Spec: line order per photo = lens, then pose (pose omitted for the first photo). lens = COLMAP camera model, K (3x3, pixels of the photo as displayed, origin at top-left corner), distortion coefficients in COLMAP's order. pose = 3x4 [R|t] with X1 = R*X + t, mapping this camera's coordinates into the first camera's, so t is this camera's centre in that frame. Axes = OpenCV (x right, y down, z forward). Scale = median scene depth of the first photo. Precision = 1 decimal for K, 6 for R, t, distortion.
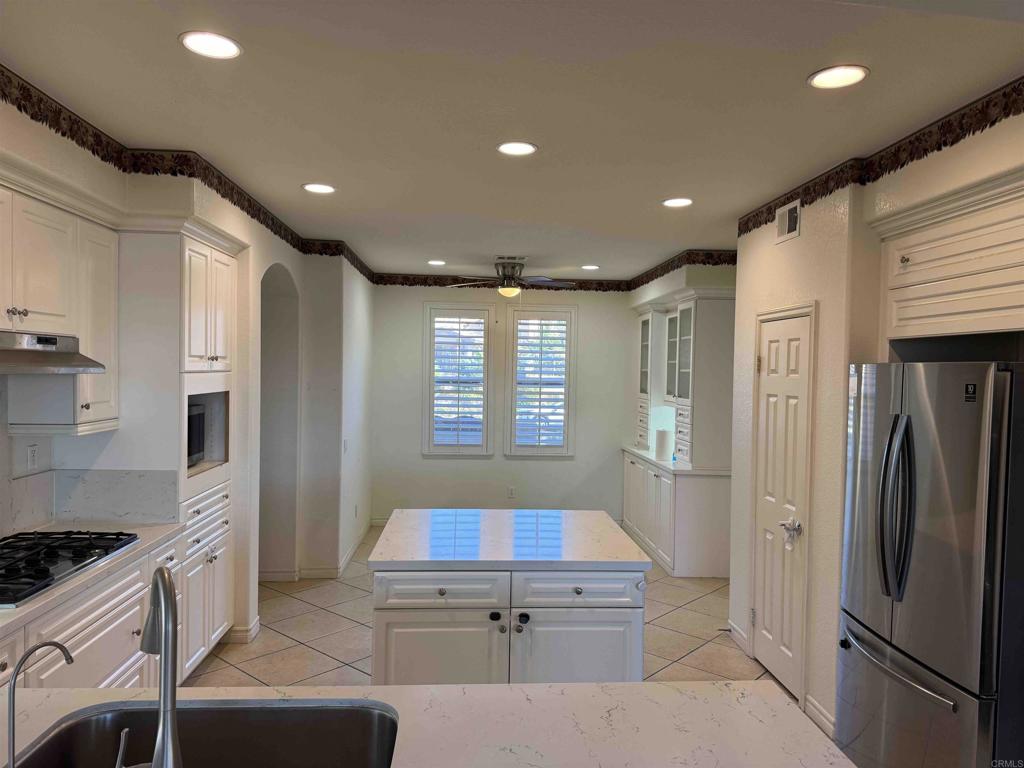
lens RADIAL K [[717.0, 0, 506.5], [0, 717.0, 377.7], [0, 0, 1]] dist [0.050937, -0.057664]
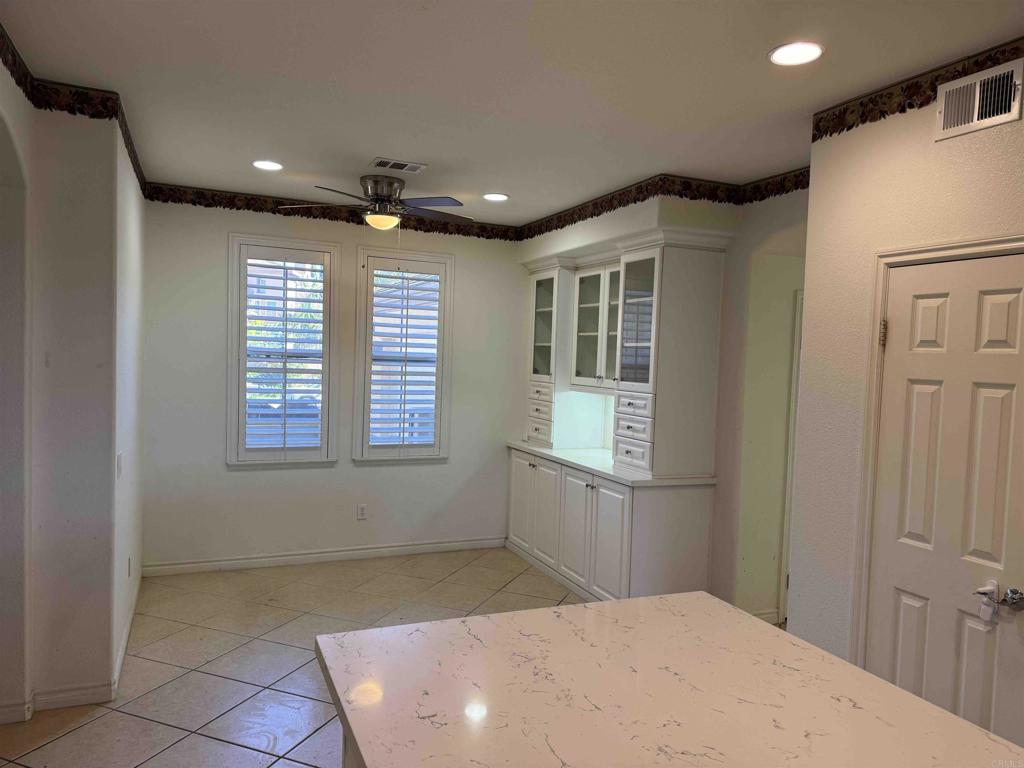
lens RADIAL K [[717.0, 0, 513.2], [0, 717.0, 391.5], [0, 0, 1]] dist [0.050937, -0.057664]
pose [[0.937240, -0.001438, 0.348682, -0.126013], [-0.015346, 0.998852, 0.045370, 0.006484], [-0.348347, -0.047873, 0.936142, 0.349111]]
